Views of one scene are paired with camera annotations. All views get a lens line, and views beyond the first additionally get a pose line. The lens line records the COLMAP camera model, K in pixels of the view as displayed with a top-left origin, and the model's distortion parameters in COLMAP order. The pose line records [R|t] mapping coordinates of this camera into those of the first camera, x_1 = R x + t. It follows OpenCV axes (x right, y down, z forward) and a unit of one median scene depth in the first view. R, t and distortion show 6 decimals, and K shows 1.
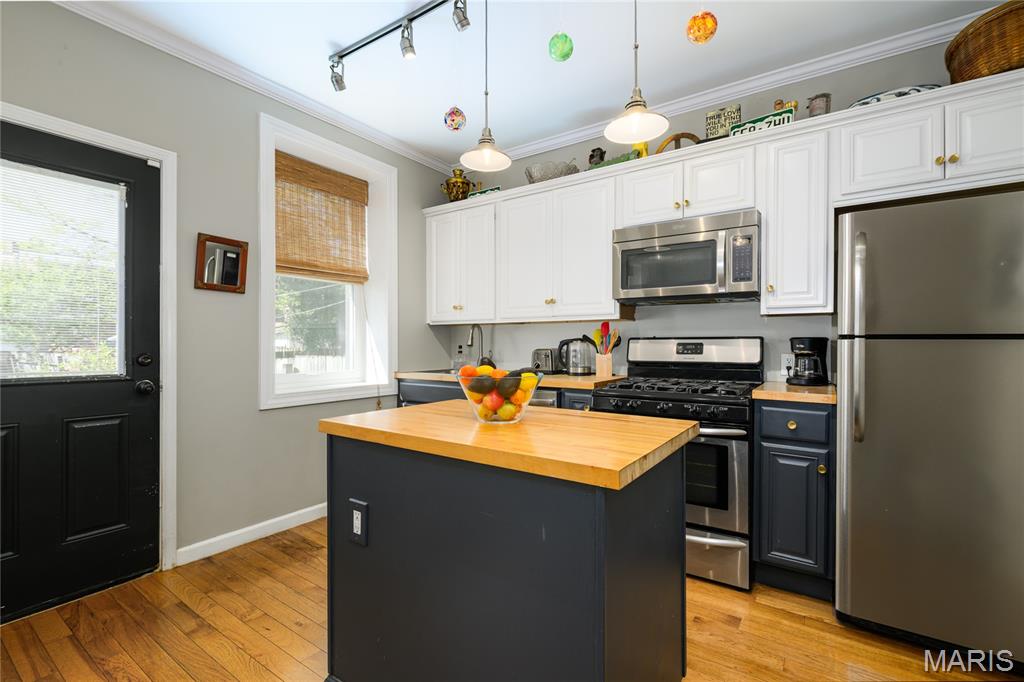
lens RADIAL K [[449.9, 0, 559.2], [0, 449.9, 348.6], [0, 0, 1]] dist [0.001429, -0.000069]
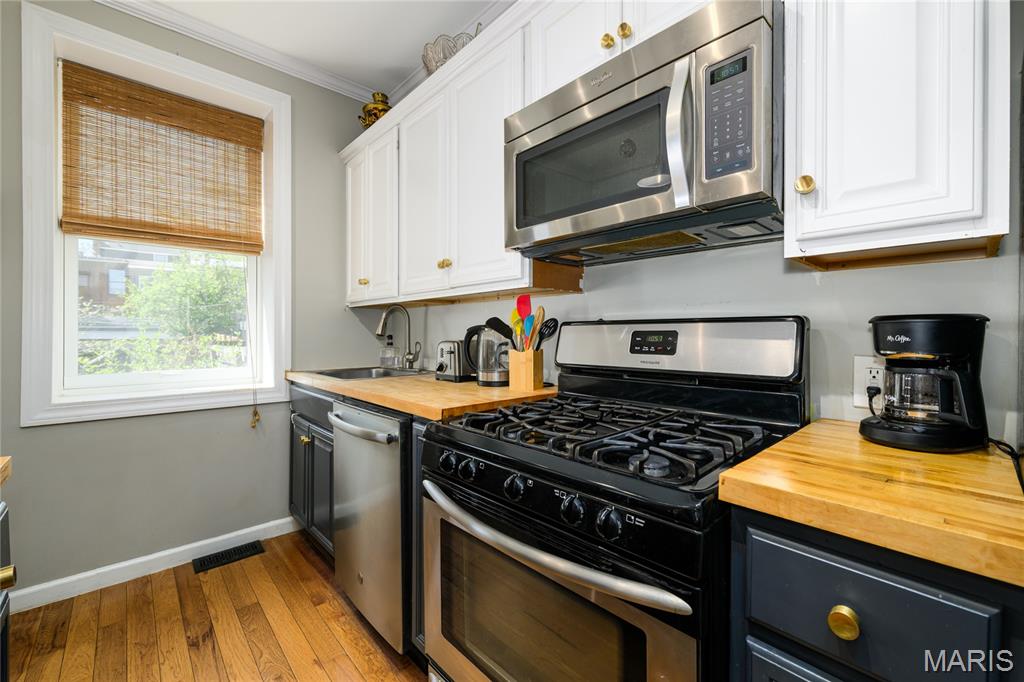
lens RADIAL K [[391.0, 0, 602.0], [0, 391.0, 337.5], [0, 0, 1]] dist [-0.002803, -0.000266]
pose [[0.977231, 0.003970, -0.212142, 0.330027], [-0.004063, 0.999992, -0.000006, -0.005585], [0.212140, 0.000867, 0.977239, 0.573348]]
